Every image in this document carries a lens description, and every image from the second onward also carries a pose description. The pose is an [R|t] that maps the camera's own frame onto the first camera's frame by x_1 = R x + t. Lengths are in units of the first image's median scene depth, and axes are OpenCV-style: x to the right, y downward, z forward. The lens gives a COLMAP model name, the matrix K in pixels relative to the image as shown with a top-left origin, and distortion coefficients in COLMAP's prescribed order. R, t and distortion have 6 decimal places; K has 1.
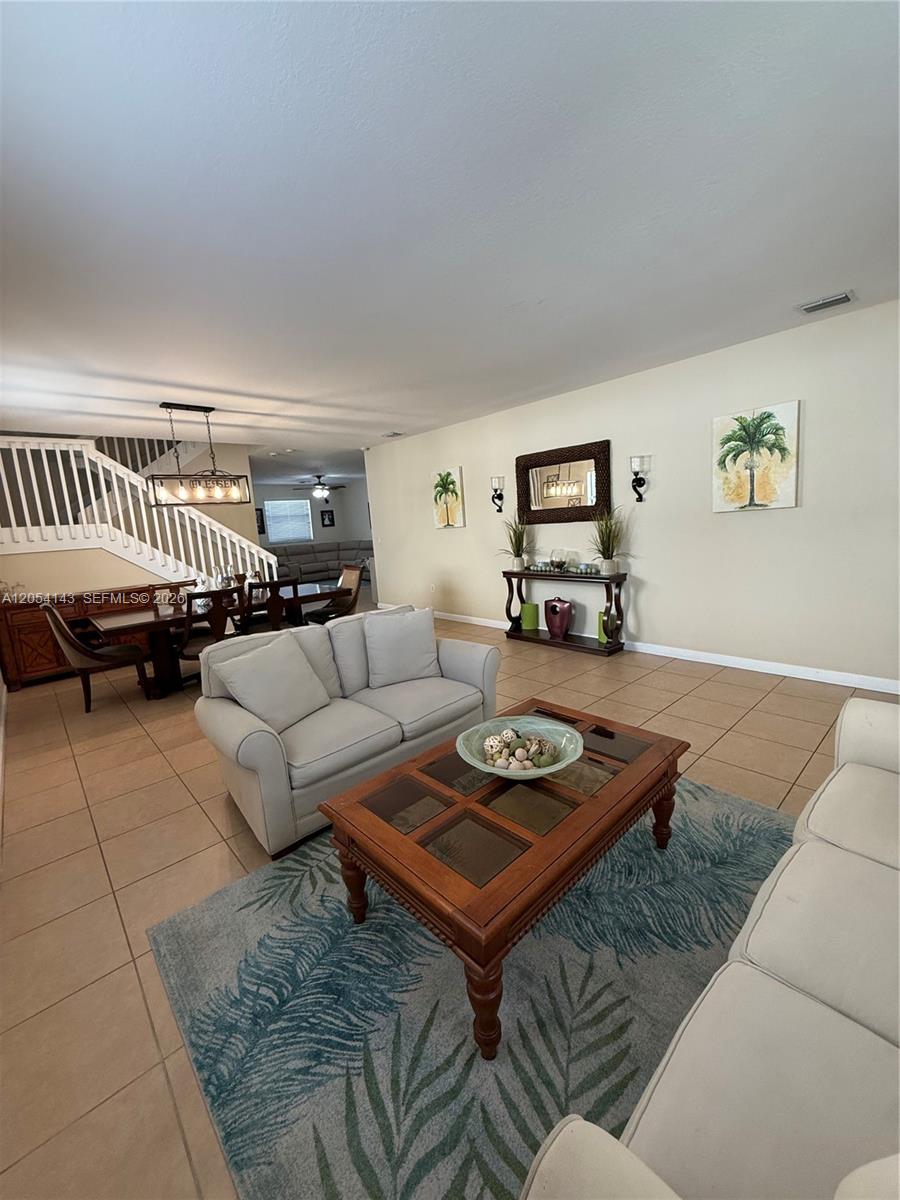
lens RADIAL K [[479.5, 0, 451.7], [0, 479.5, 596.0], [0, 0, 1]] dist [0.001390, 0.000292]
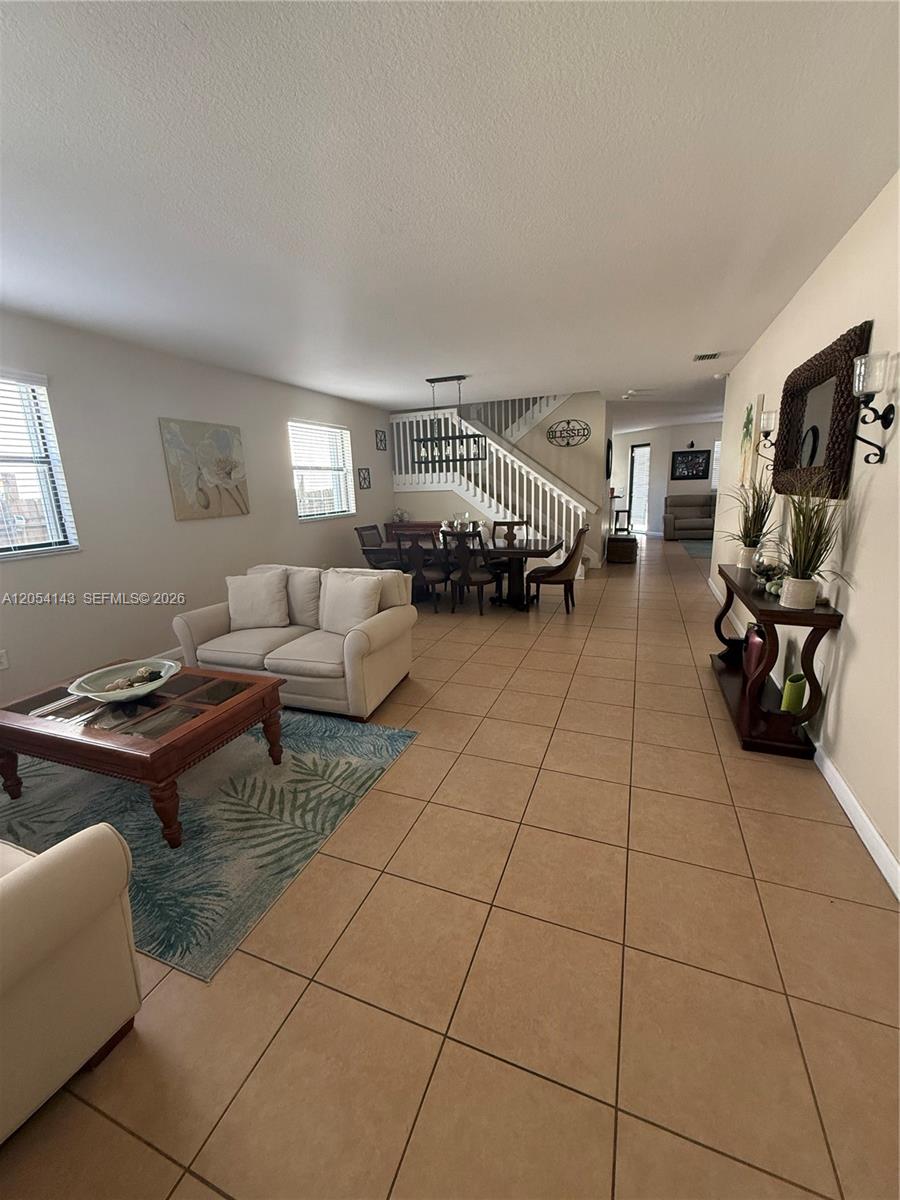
lens RADIAL K [[479.5, 0, 451.7], [0, 479.5, 596.0], [0, 0, 1]] dist [0.001390, 0.000292]
pose [[0.443696, 0.254135, -0.859389, 0.512771], [-0.140605, 0.966814, 0.213309, -0.099481], [0.885079, 0.026190, 0.464704, 0.371265]]
